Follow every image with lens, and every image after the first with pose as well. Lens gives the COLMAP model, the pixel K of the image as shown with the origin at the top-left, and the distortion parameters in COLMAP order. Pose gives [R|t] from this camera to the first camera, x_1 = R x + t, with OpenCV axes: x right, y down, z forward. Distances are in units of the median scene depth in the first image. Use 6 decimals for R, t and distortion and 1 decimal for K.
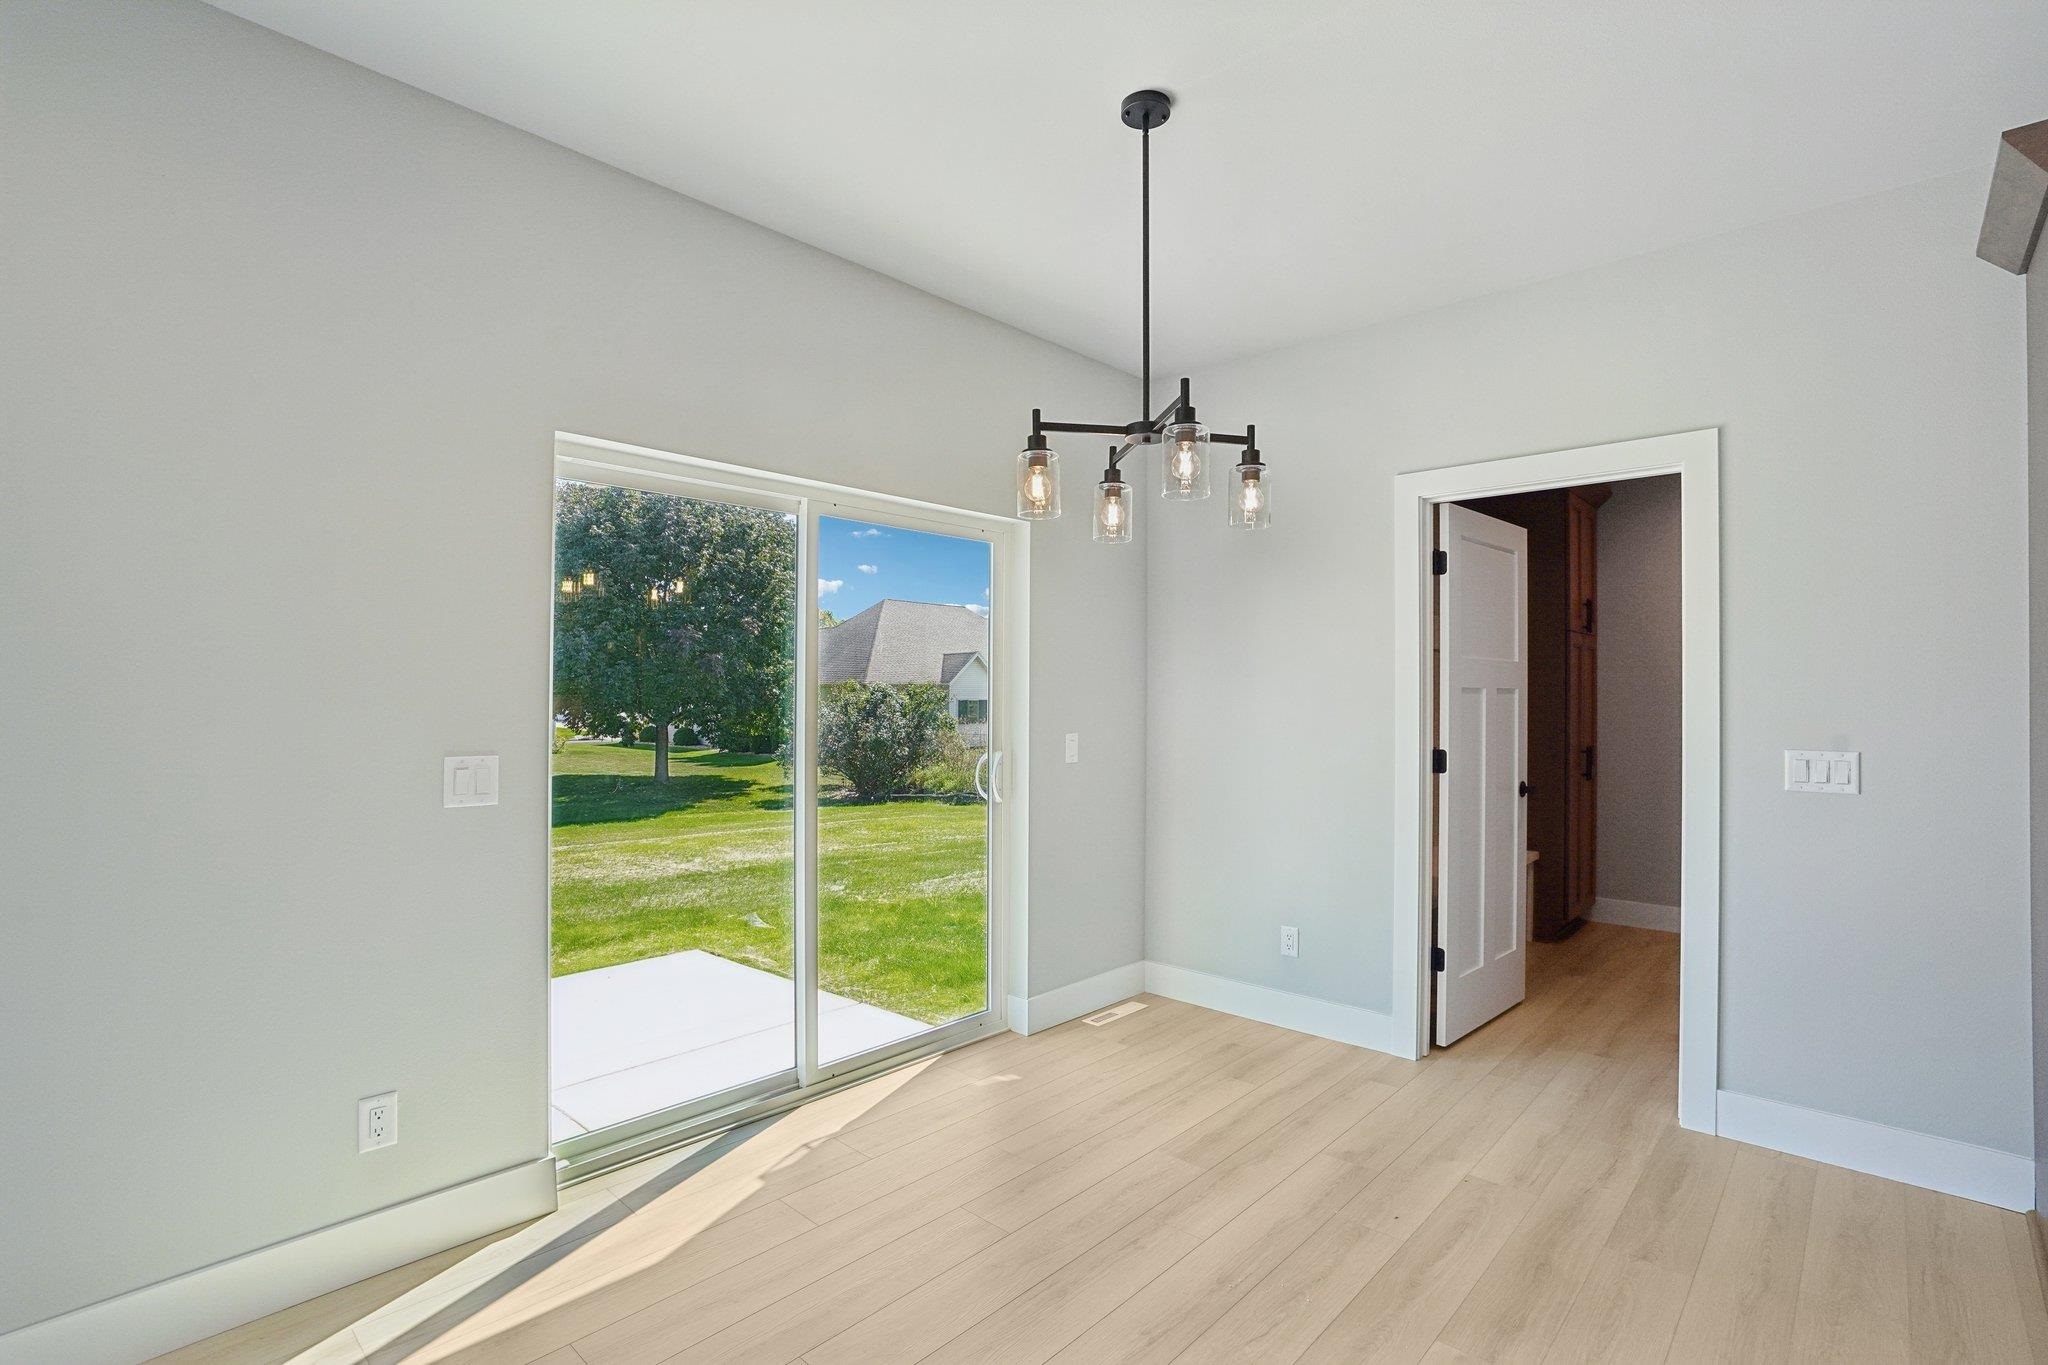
lens RADIAL K [[948.0, 0, 1023.8], [0, 948.0, 697.4], [0, 0, 1]] dist [-0.052707, 0.023853]
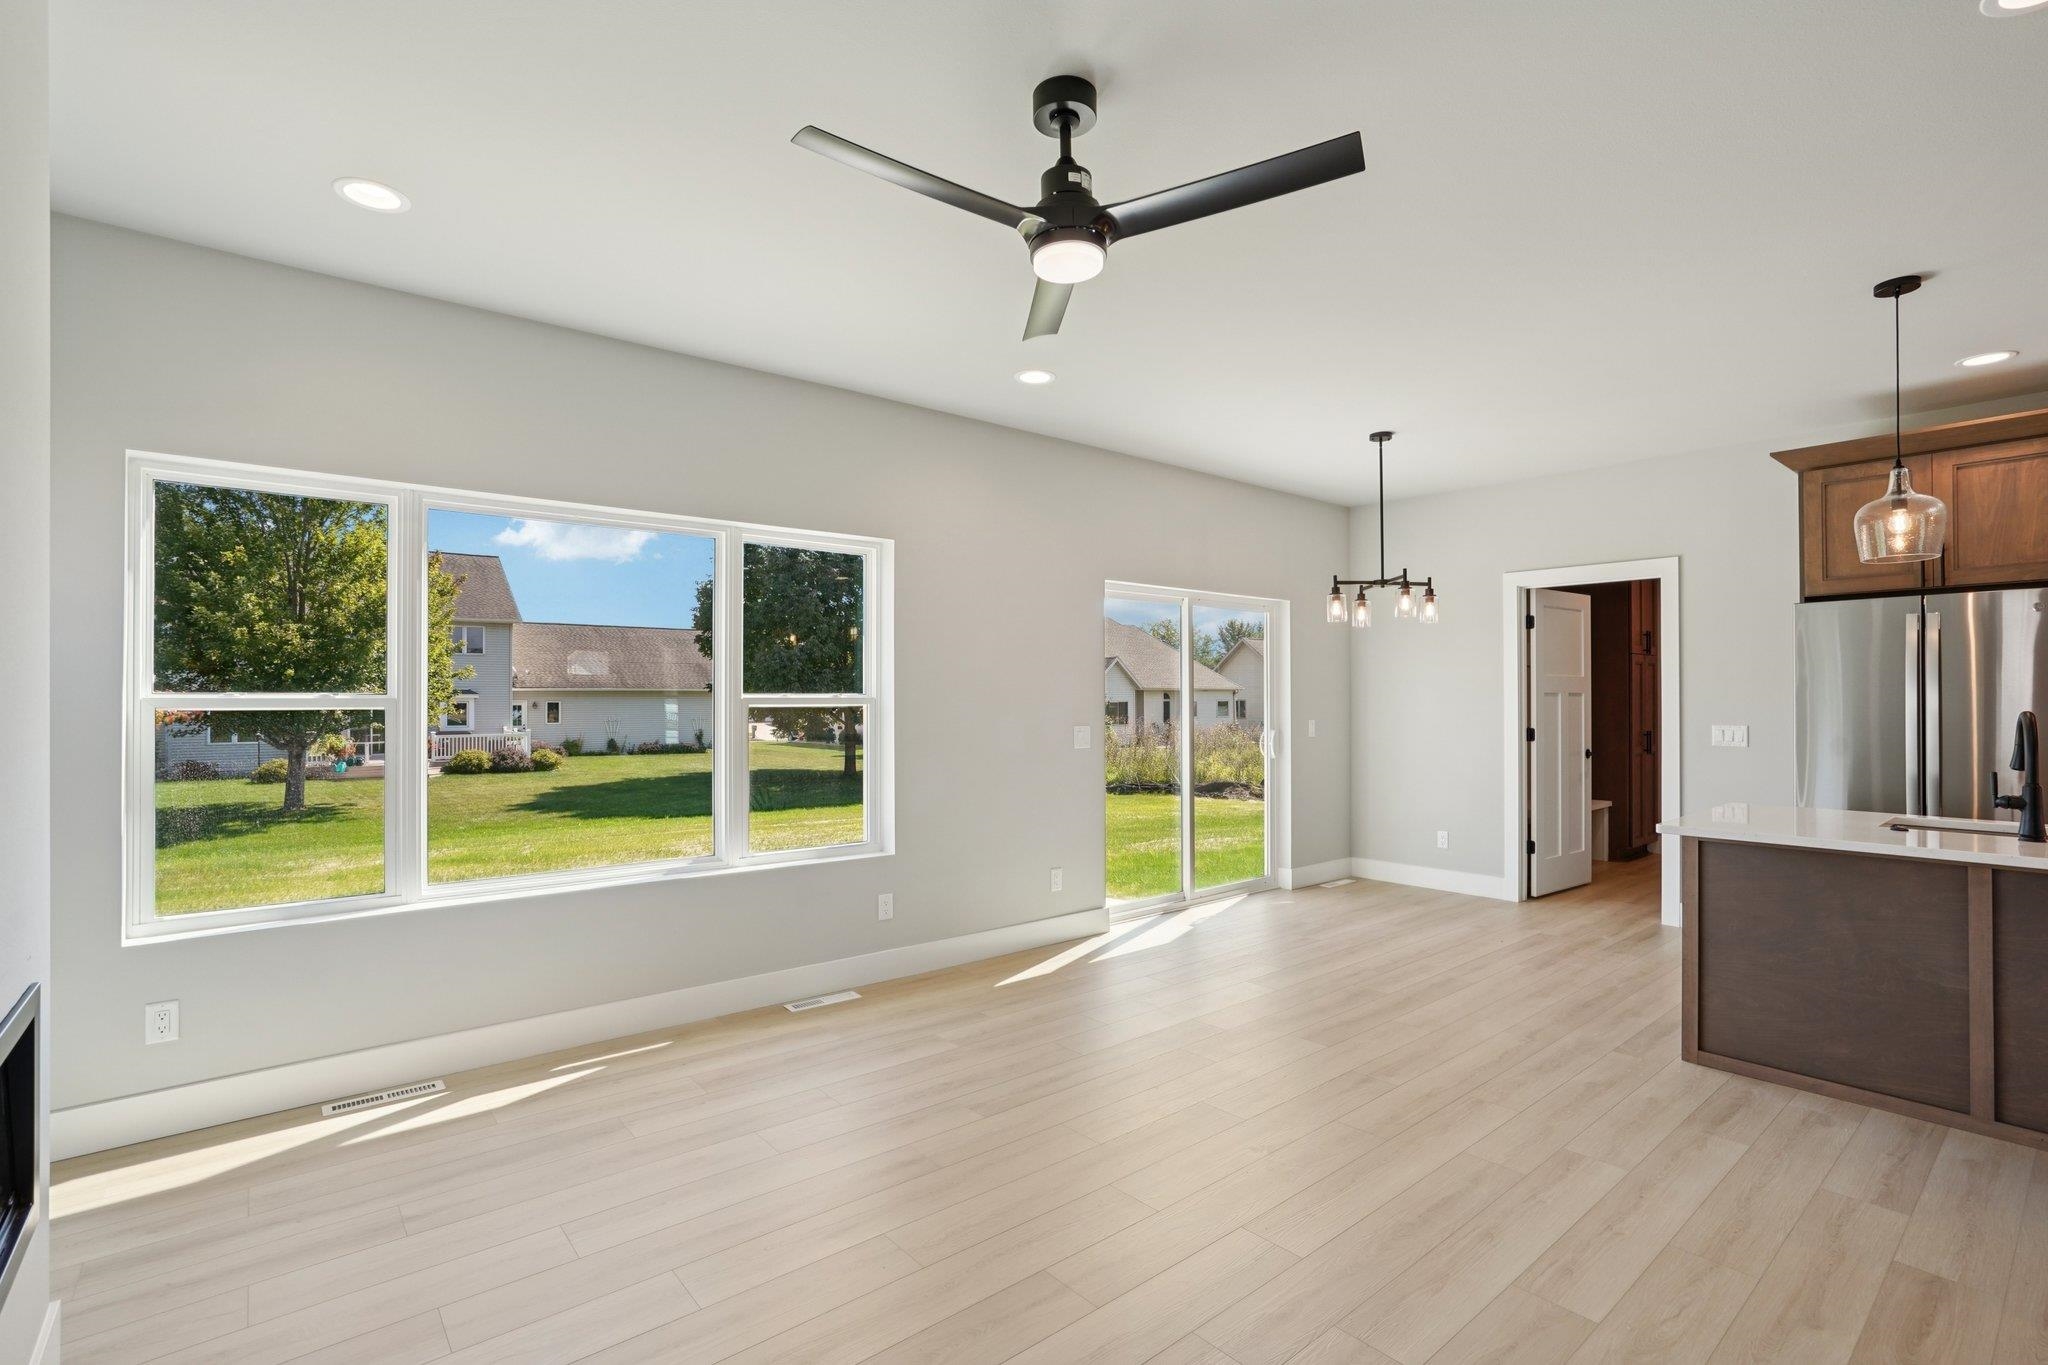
lens RADIAL K [[948.0, 0, 1023.8], [0, 948.0, 697.4], [0, 0, 1]] dist [-0.052707, 0.023853]
pose [[0.992455, -0.005632, -0.122480, -0.288028], [0.005336, 0.999982, -0.002746, -0.002051], [0.122494, 0.002071, 0.992467, -0.862814]]
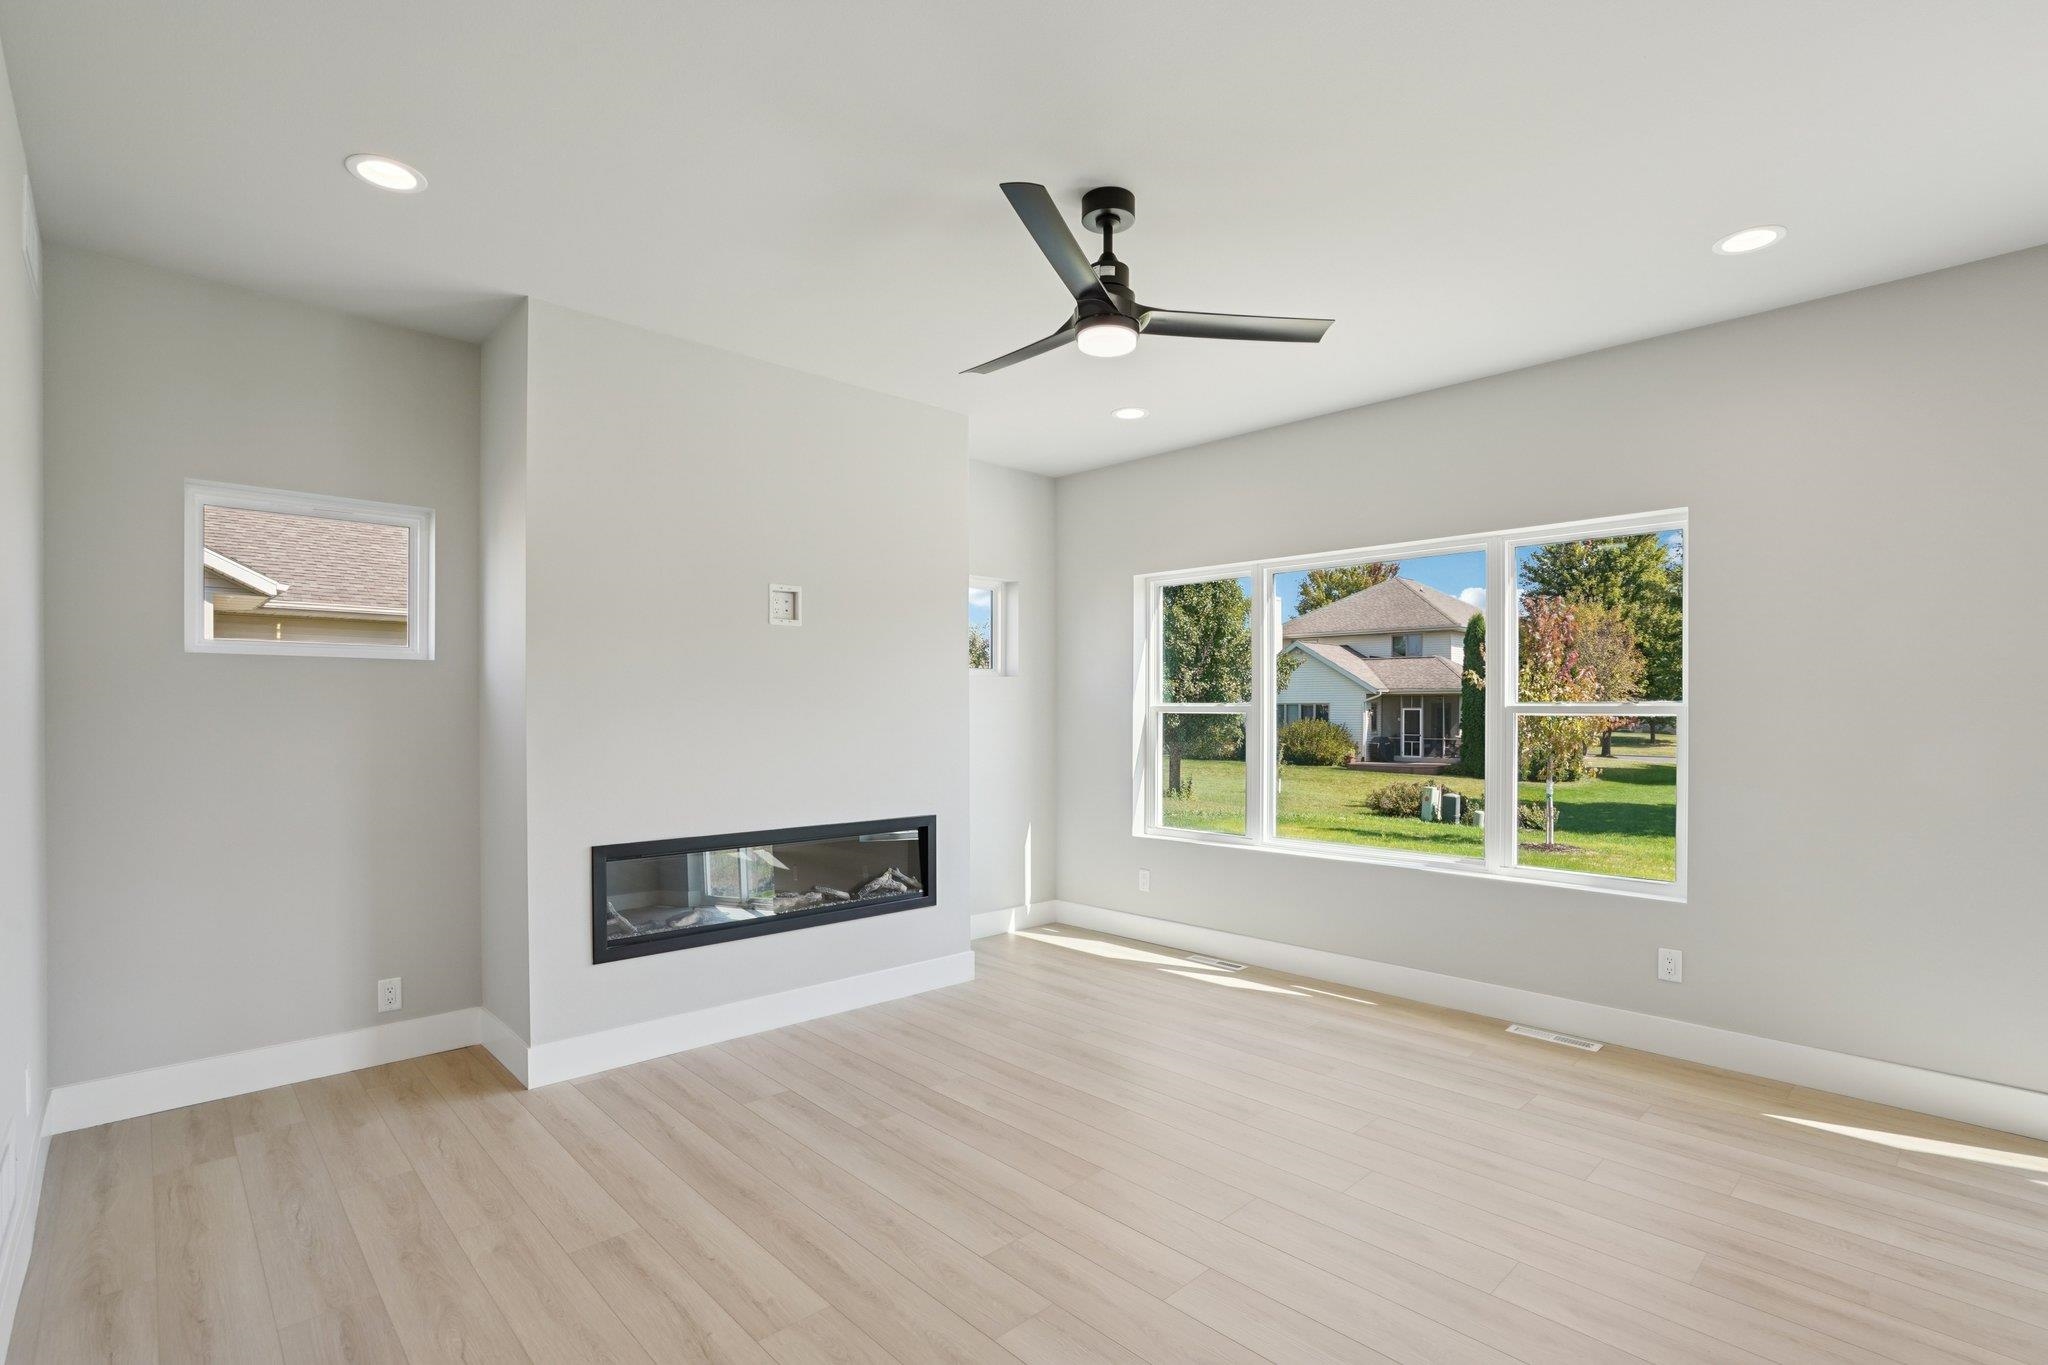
lens RADIAL K [[959.1, 0, 1029.0], [0, 959.1, 708.7], [0, 0, 1]] dist [-0.051217, 0.026474]
pose [[-0.059350, -0.004481, -0.998227, 0.425285], [-0.000972, 0.999990, -0.004431, 0.002467], [0.998237, 0.000707, -0.059353, -0.262476]]
